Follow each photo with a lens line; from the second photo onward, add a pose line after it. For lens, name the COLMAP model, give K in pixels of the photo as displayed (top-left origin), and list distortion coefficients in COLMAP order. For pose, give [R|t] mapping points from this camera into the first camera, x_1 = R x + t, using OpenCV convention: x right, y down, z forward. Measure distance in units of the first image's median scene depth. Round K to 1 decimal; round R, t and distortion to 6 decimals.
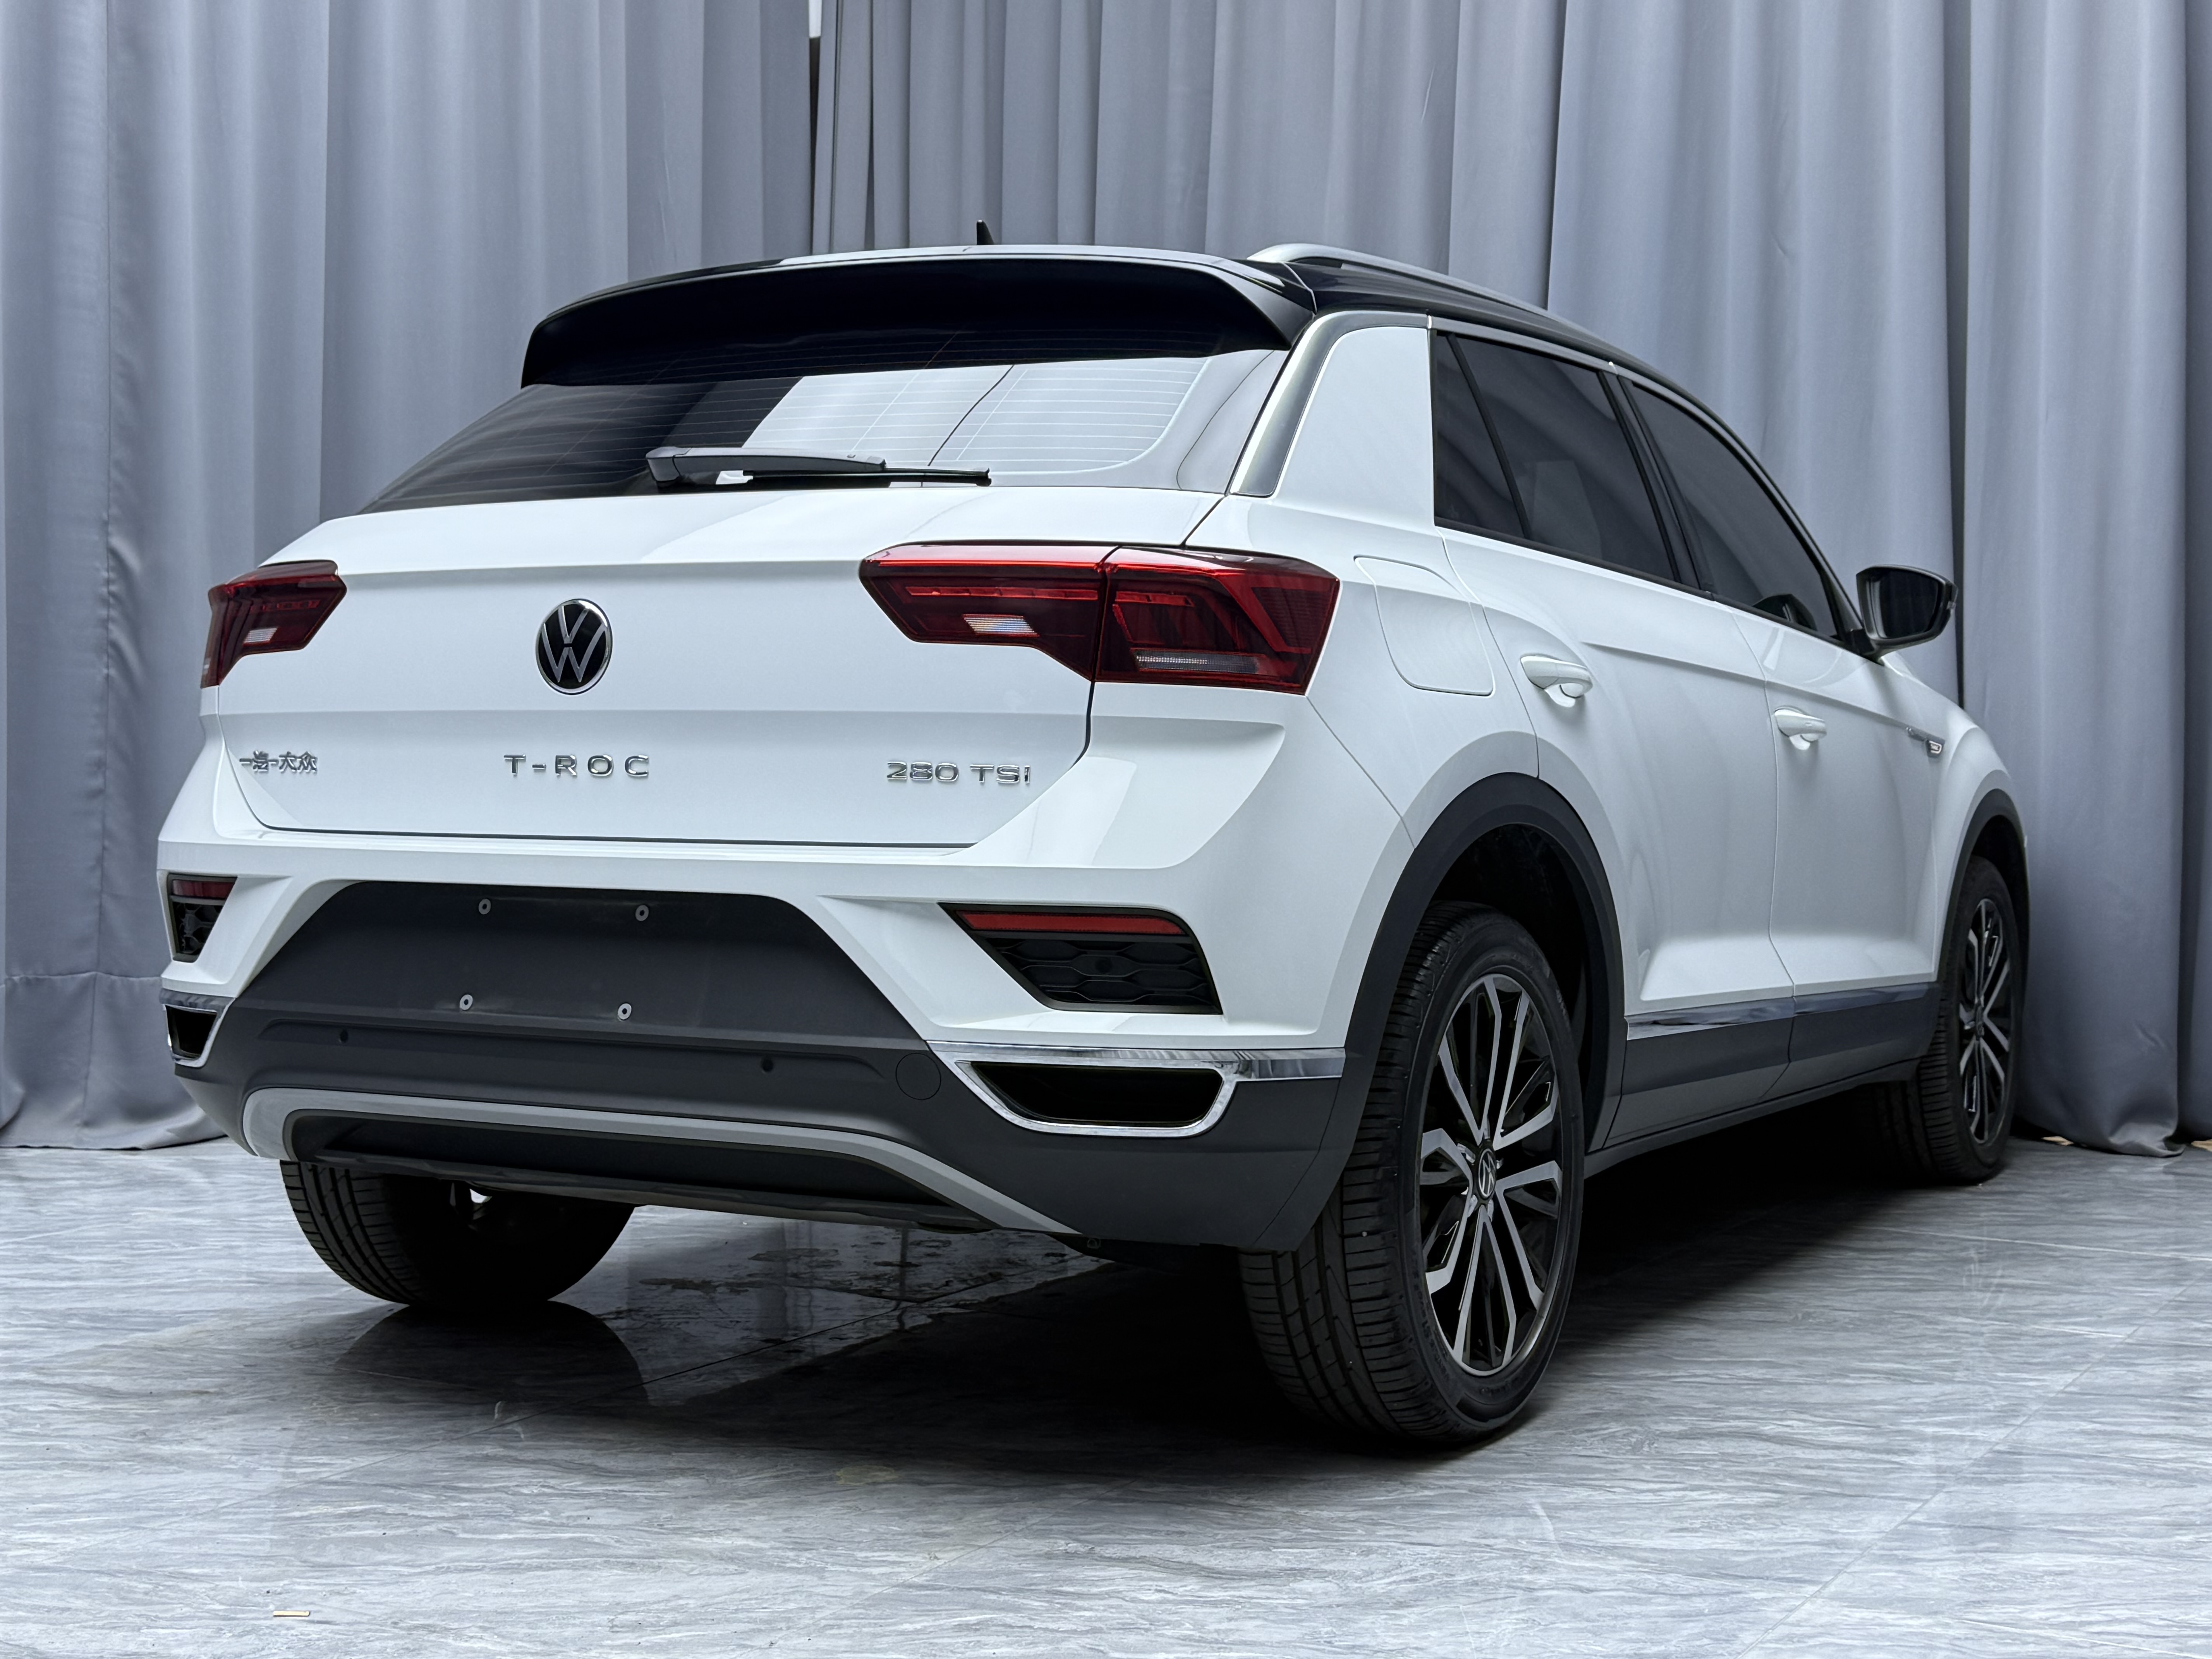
lens RADIAL K [[3030.2, 0, 1106.0], [0, 3030.2, 829.5], [0, 0, 1]] dist [0.007088, 0.048090]
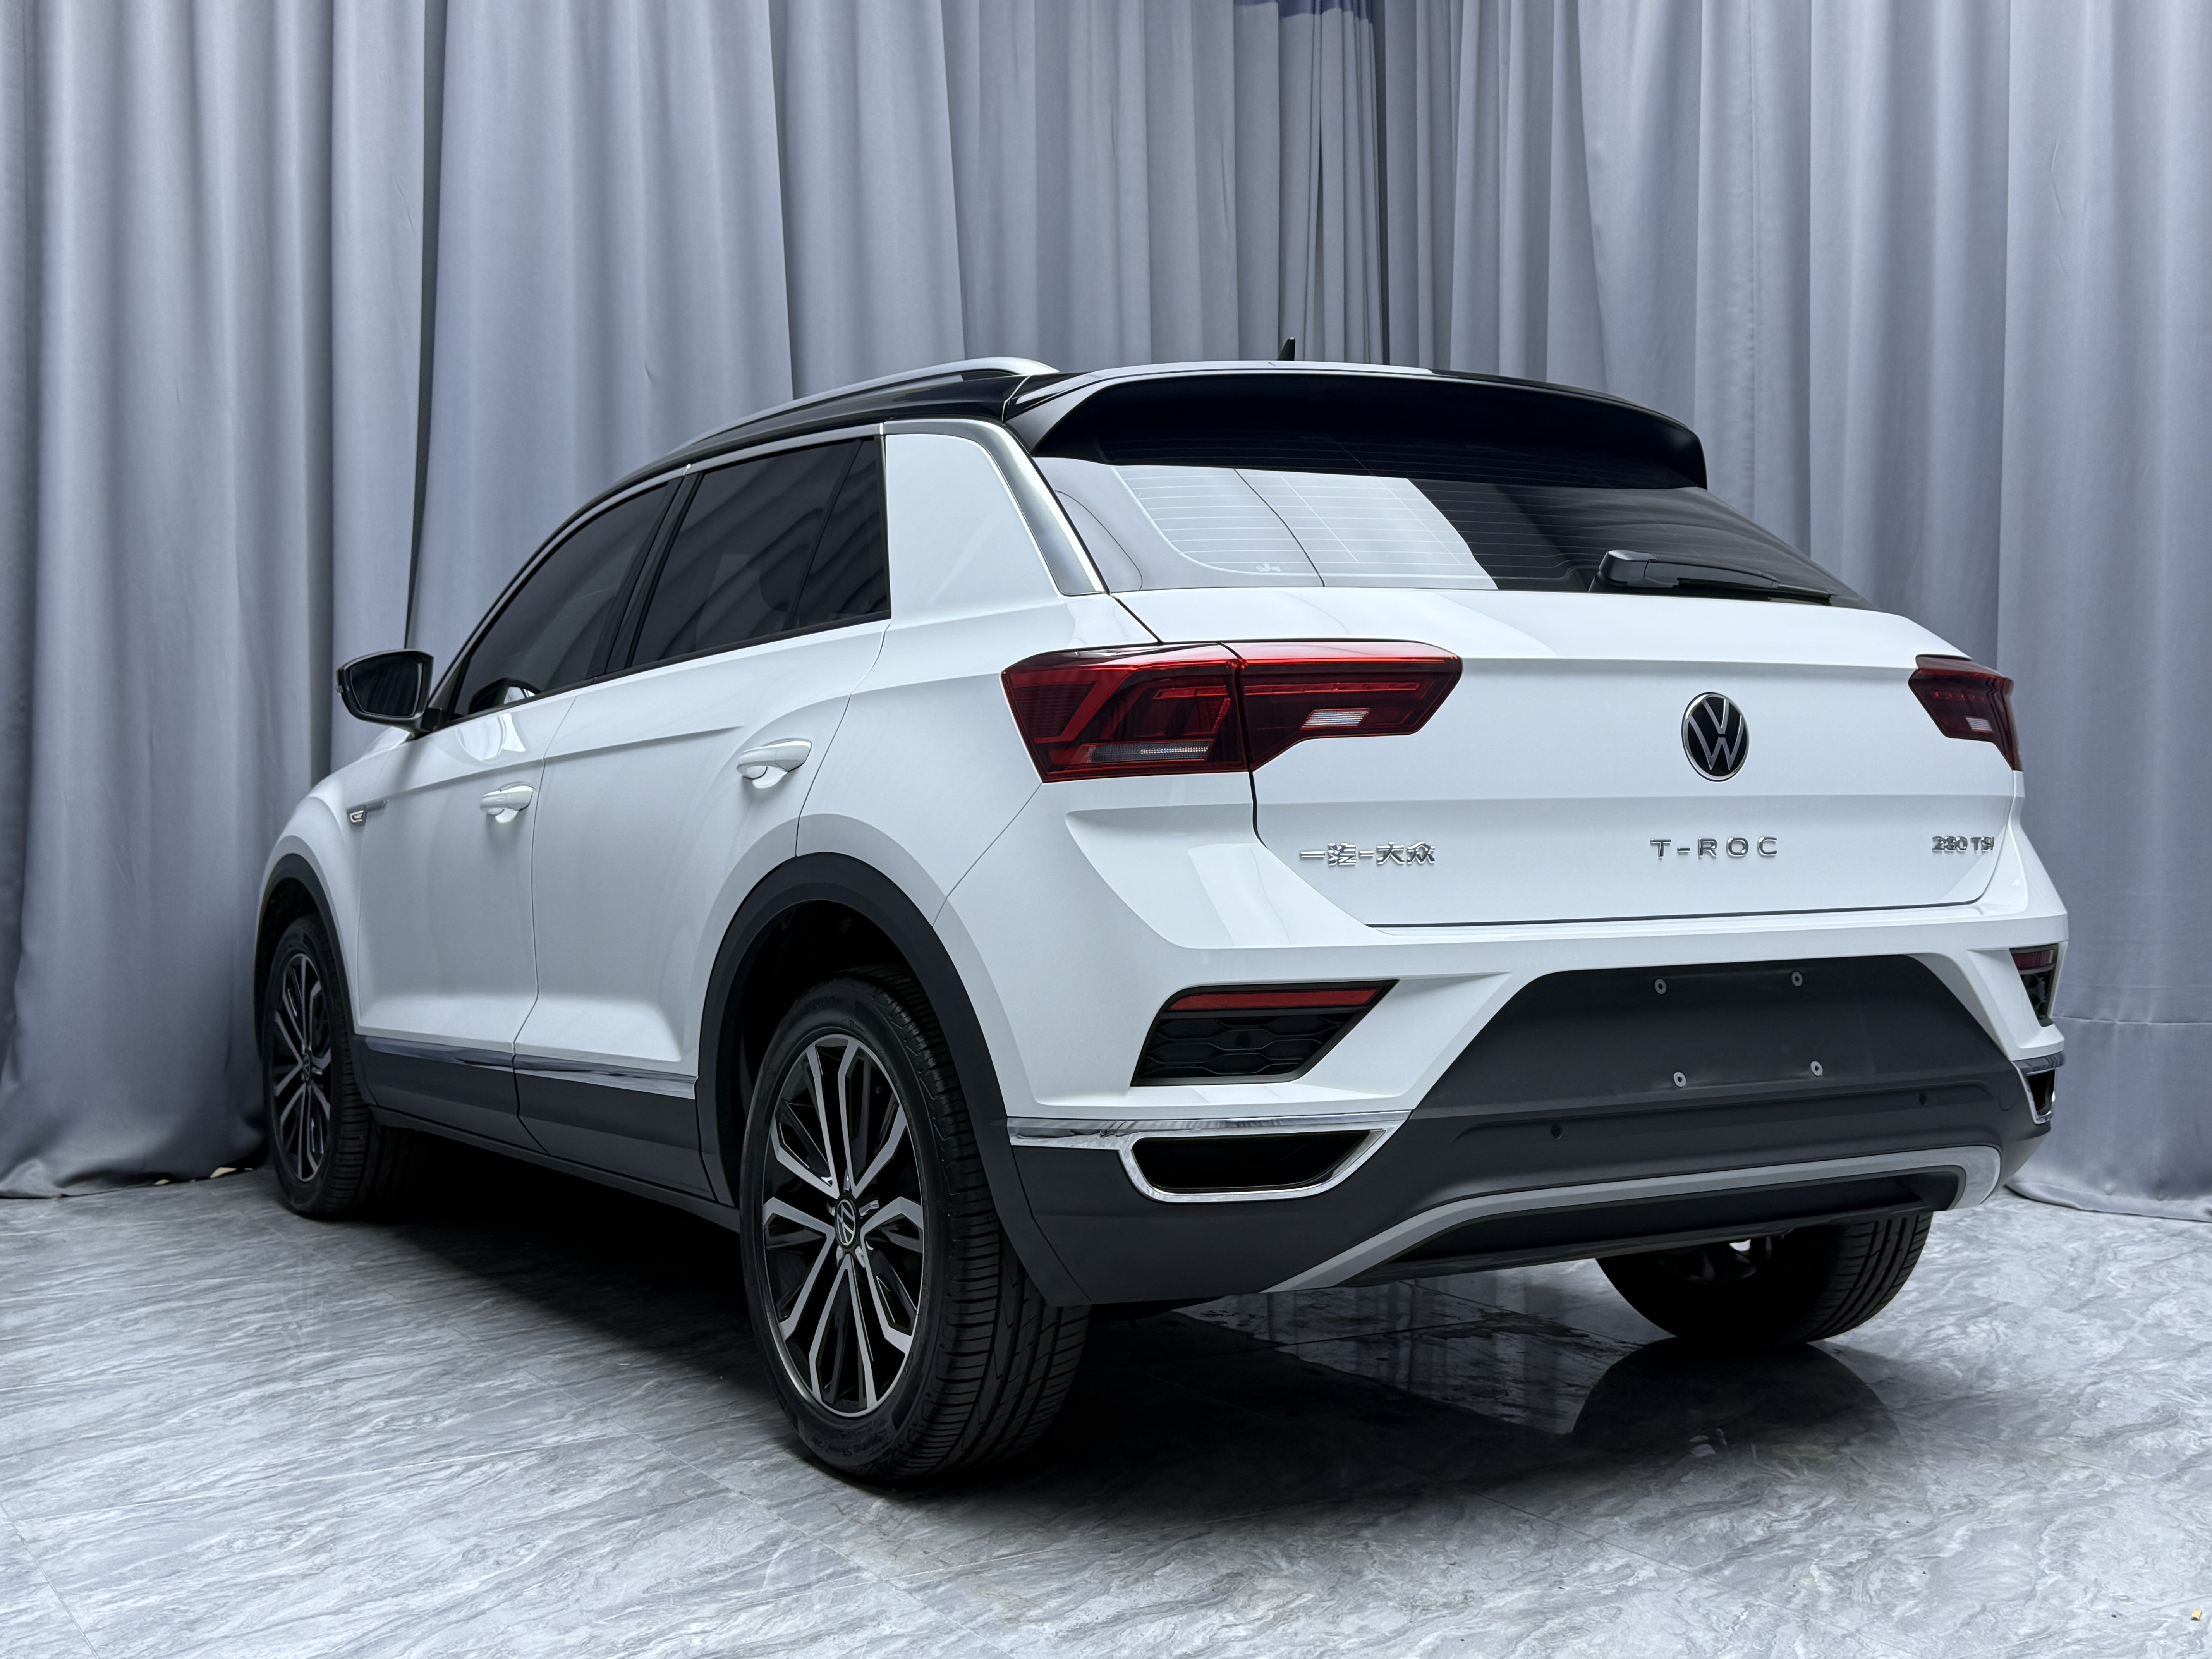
lens RADIAL K [[2803.9, 0, 1104.2], [0, 2803.9, 894.3], [0, 0, 1]] dist [-0.012080, -0.048897]
pose [[0.499736, -0.037837, 0.865351, -1.143170], [0.042540, 0.998912, 0.019110, -0.032880], [-0.865132, 0.027262, 0.500802, 0.696150]]
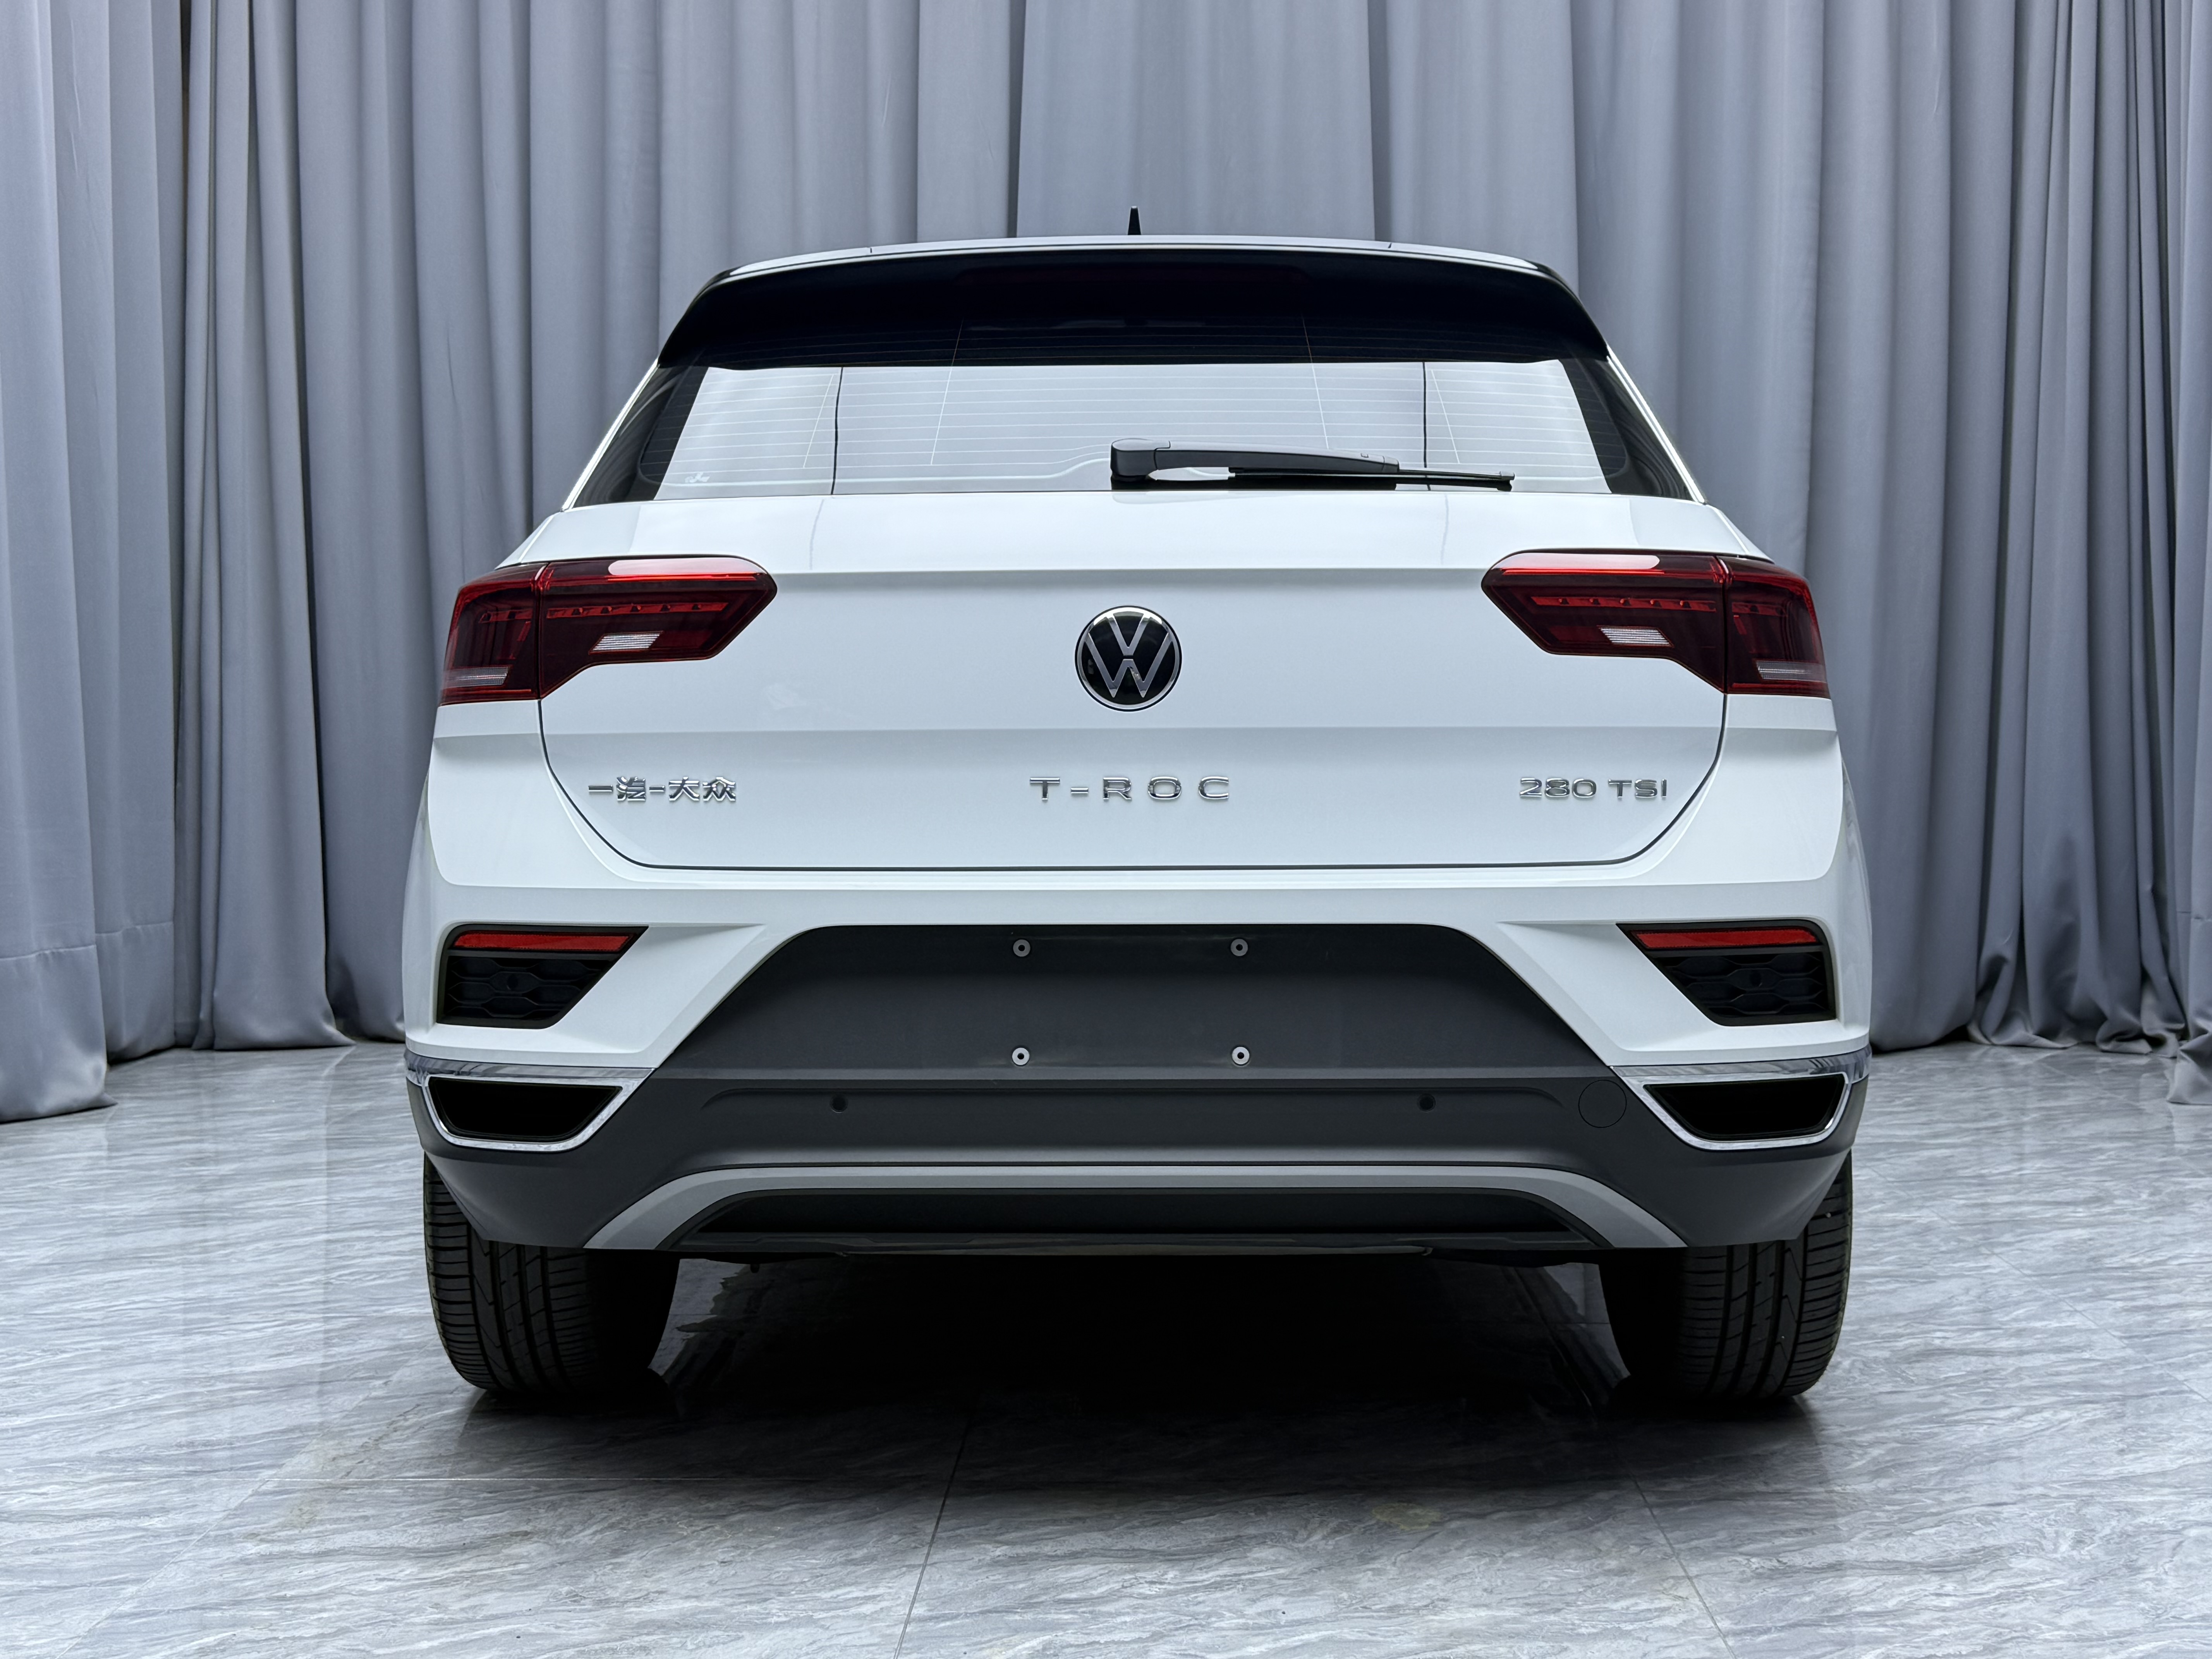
lens RADIAL K [[2681.3, 0, 1106.2], [0, 2681.3, 877.5], [0, 0, 1]] dist [0.208259, -0.536295]
pose [[0.885061, -0.039107, 0.463829, -0.559927], [0.025225, 0.999030, 0.036098, -0.024055], [-0.464791, -0.020249, 0.885189, 0.289430]]
